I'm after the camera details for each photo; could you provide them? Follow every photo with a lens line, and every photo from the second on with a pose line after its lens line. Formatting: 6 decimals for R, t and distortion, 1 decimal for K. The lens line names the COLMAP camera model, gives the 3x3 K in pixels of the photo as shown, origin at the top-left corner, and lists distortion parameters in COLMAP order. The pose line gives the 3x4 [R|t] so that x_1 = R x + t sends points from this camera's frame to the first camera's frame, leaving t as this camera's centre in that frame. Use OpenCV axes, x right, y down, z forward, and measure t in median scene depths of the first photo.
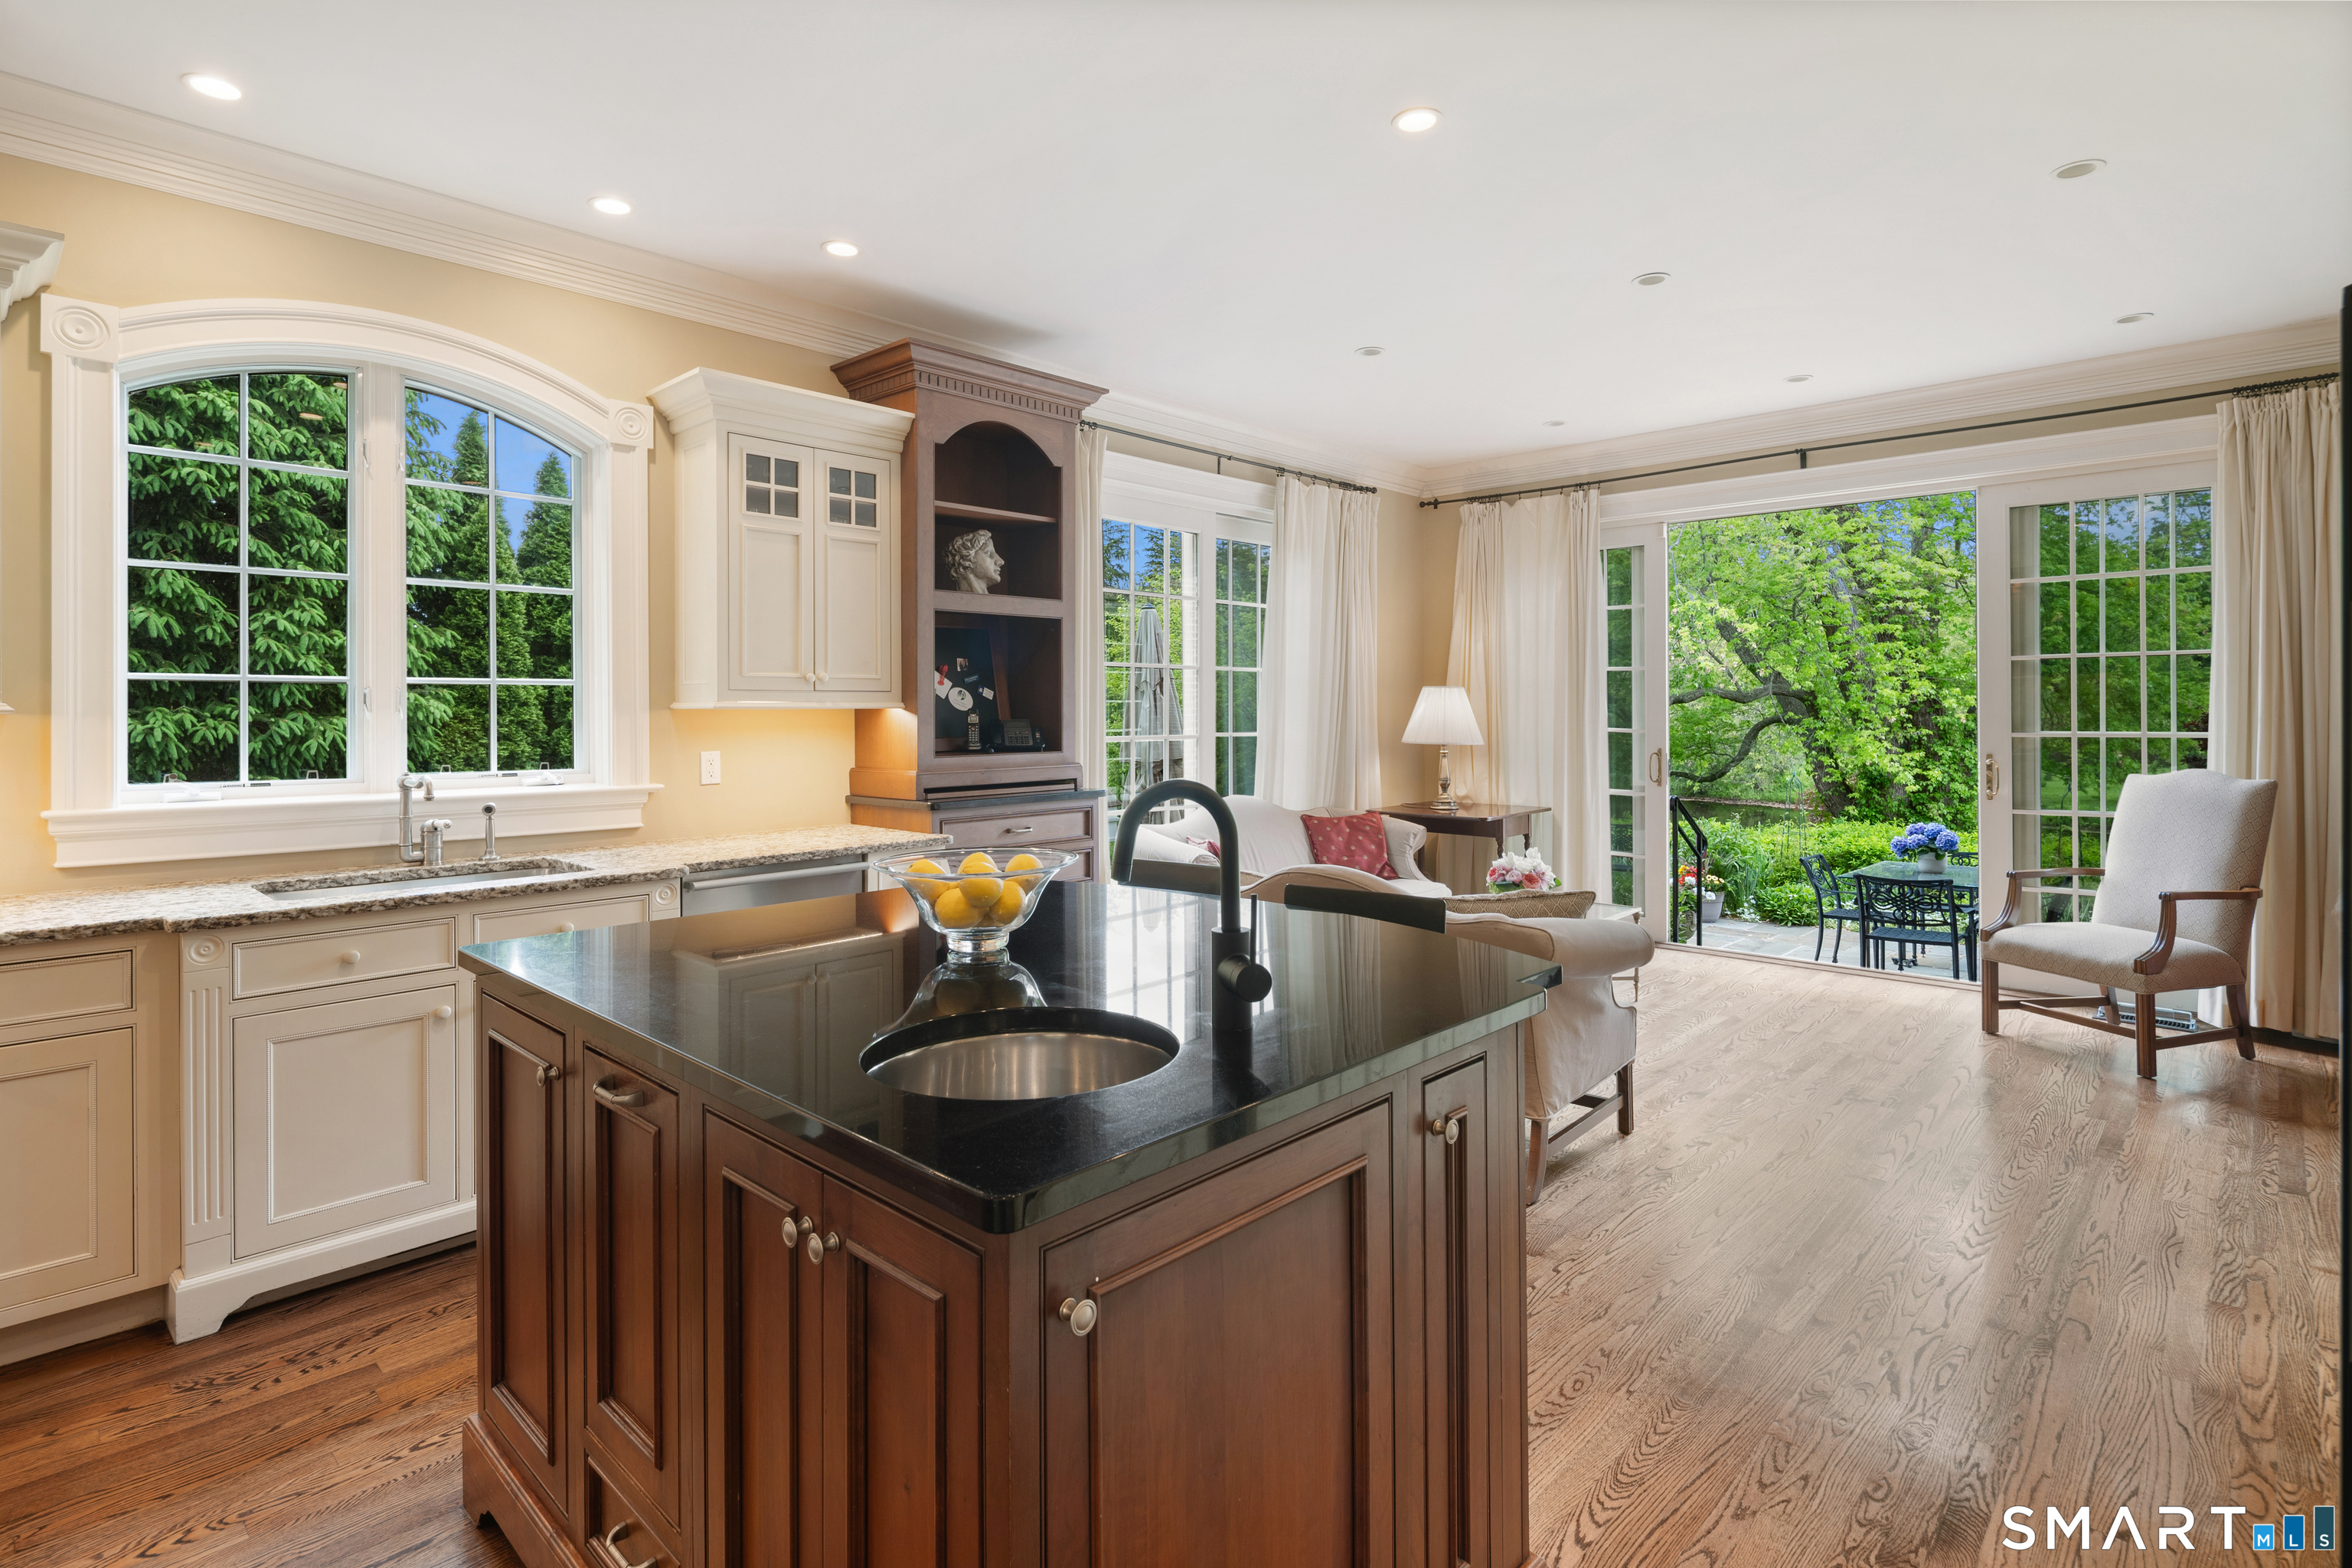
lens RADIAL K [[1164.1, 0, 1171.5], [0, 1164.1, 704.5], [0, 0, 1]] dist [0.000887, -0.001145]
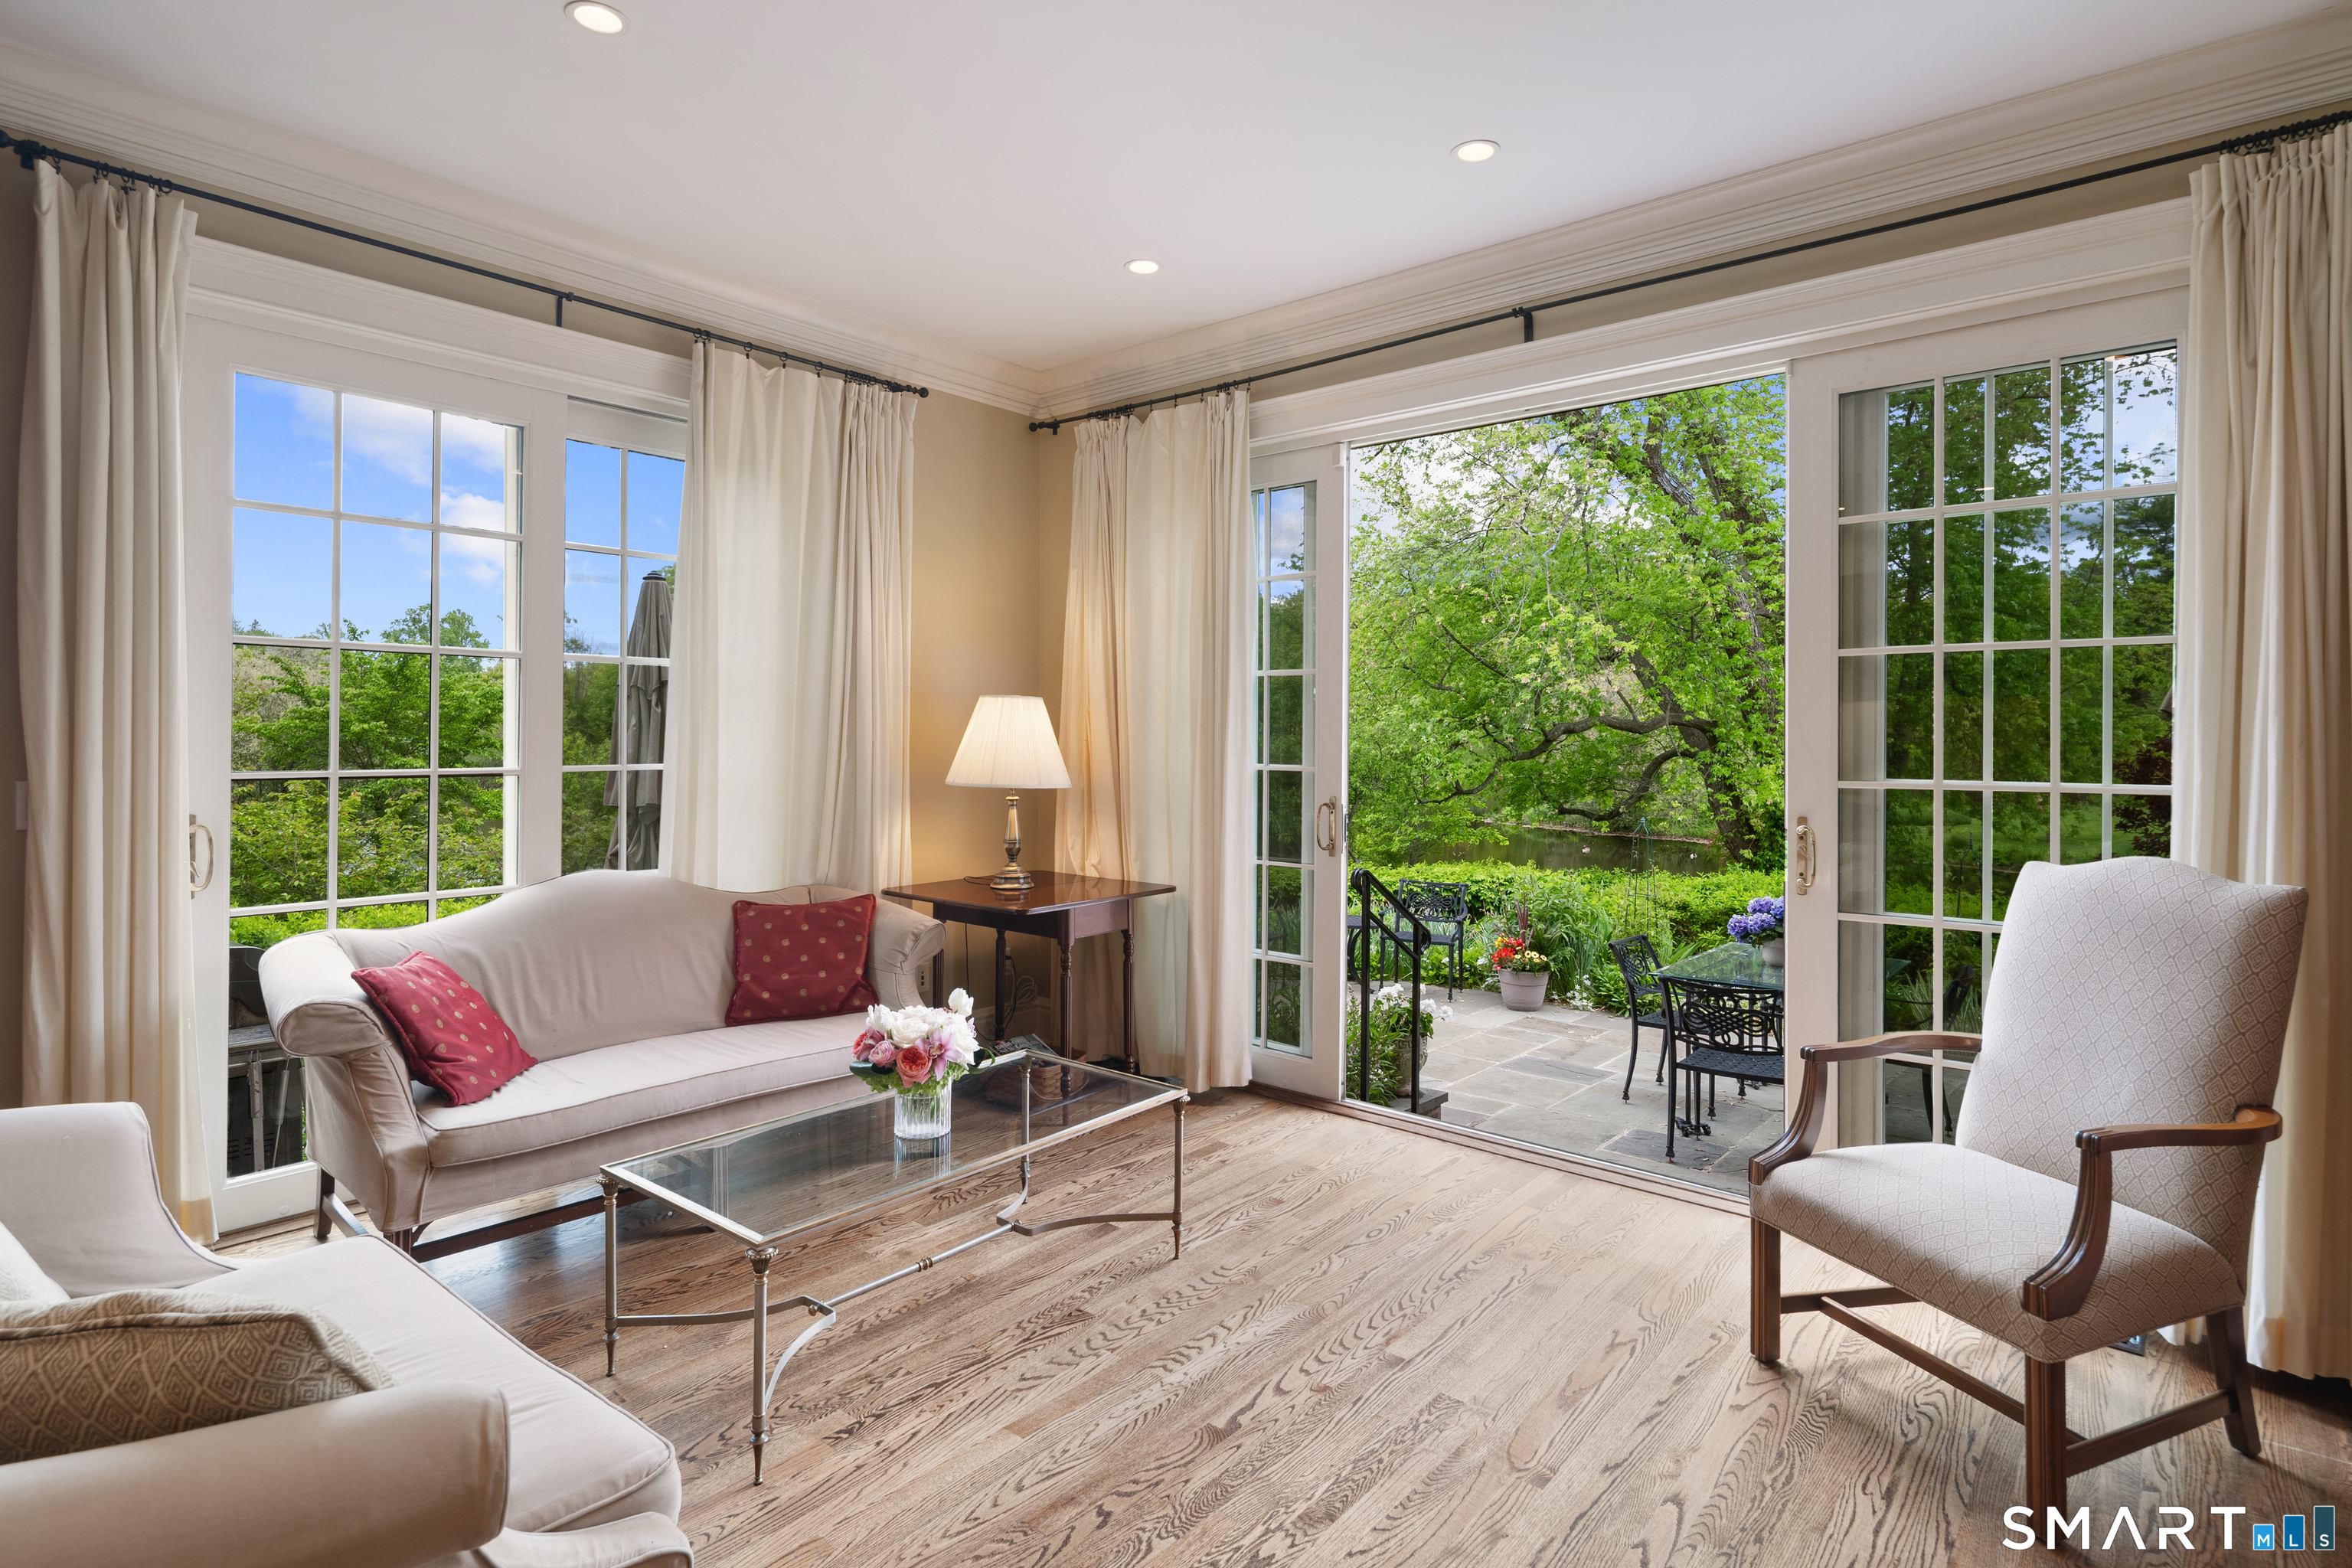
lens RADIAL K [[1190.2, 0, 1178.5], [0, 1190.2, 730.5], [0, 0, 1]] dist [0.000129, -0.001815]
pose [[0.998486, 0.011279, 0.053837, 0.305244], [-0.011268, 0.999936, -0.000514, 0.002806], [-0.053839, -0.000094, 0.998550, 0.359658]]
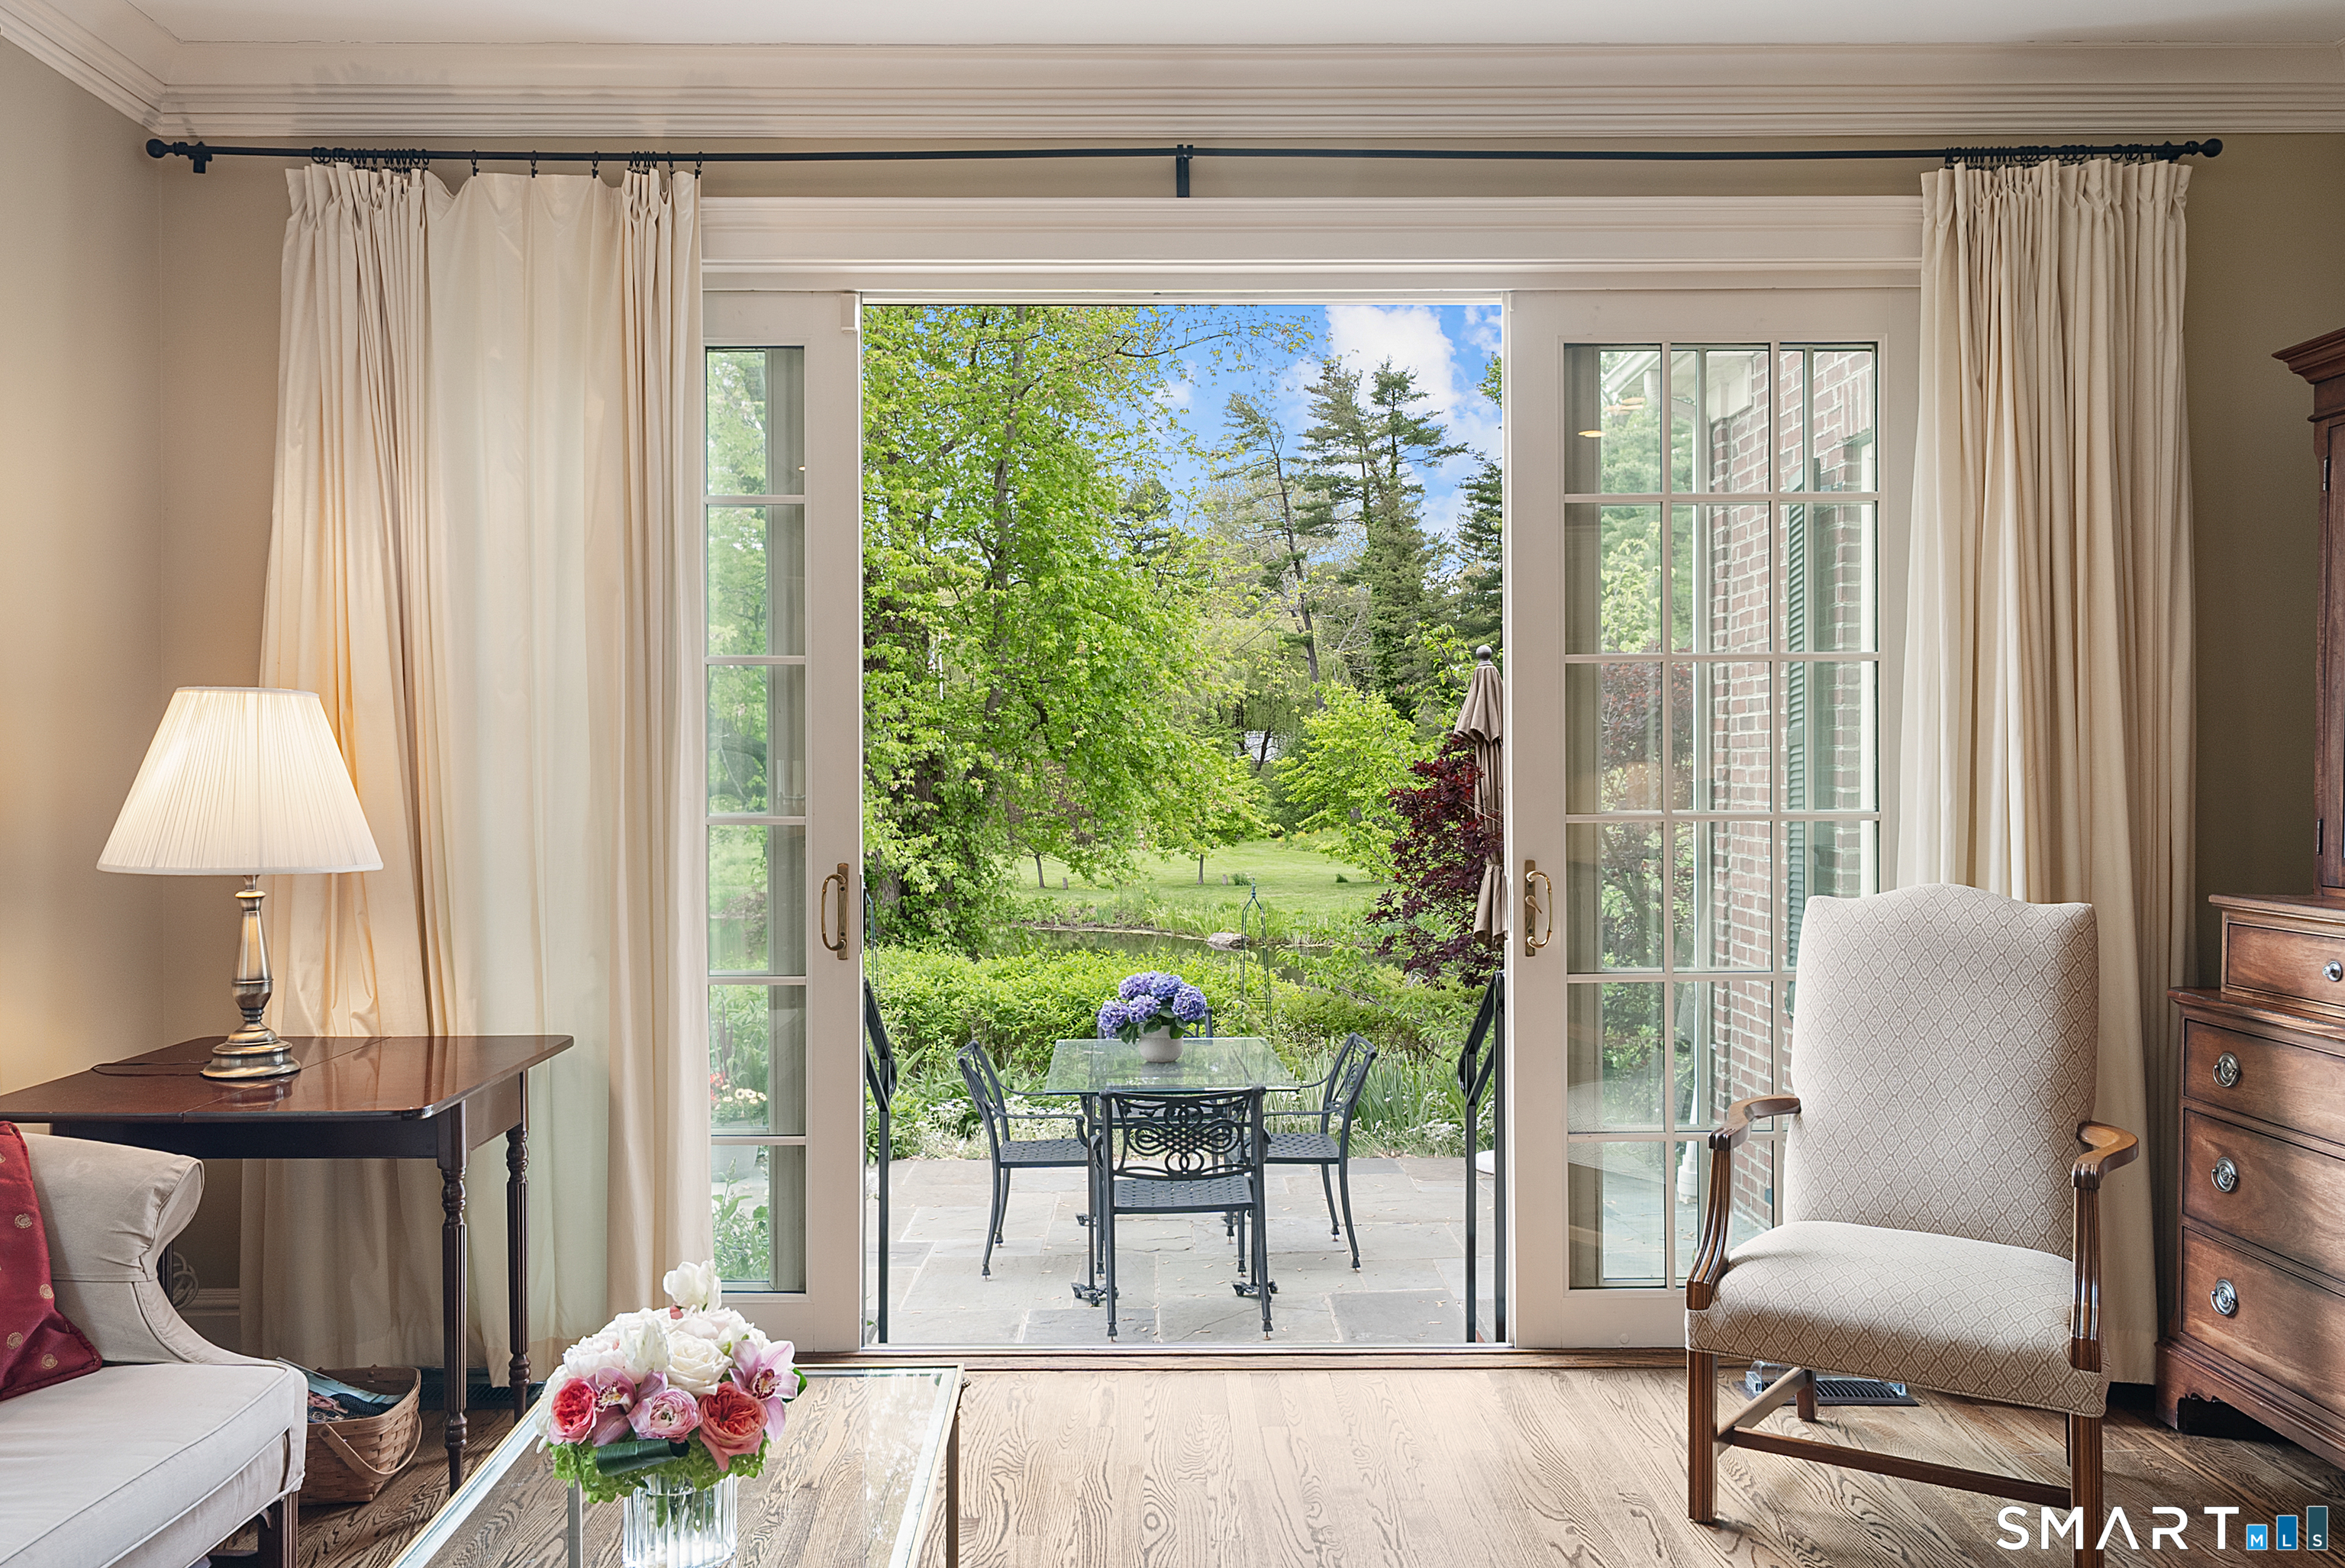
lens RADIAL K [[1776.0, 0, 1166.4], [0, 1776.0, 774.5], [0, 0, 1]] dist [0.004043, 0.003732]
pose [[0.718901, 0.001059, 0.695112, 0.080077], [-0.004105, 0.999988, 0.002722, 0.005640], [-0.695100, -0.004810, 0.718897, 0.499635]]
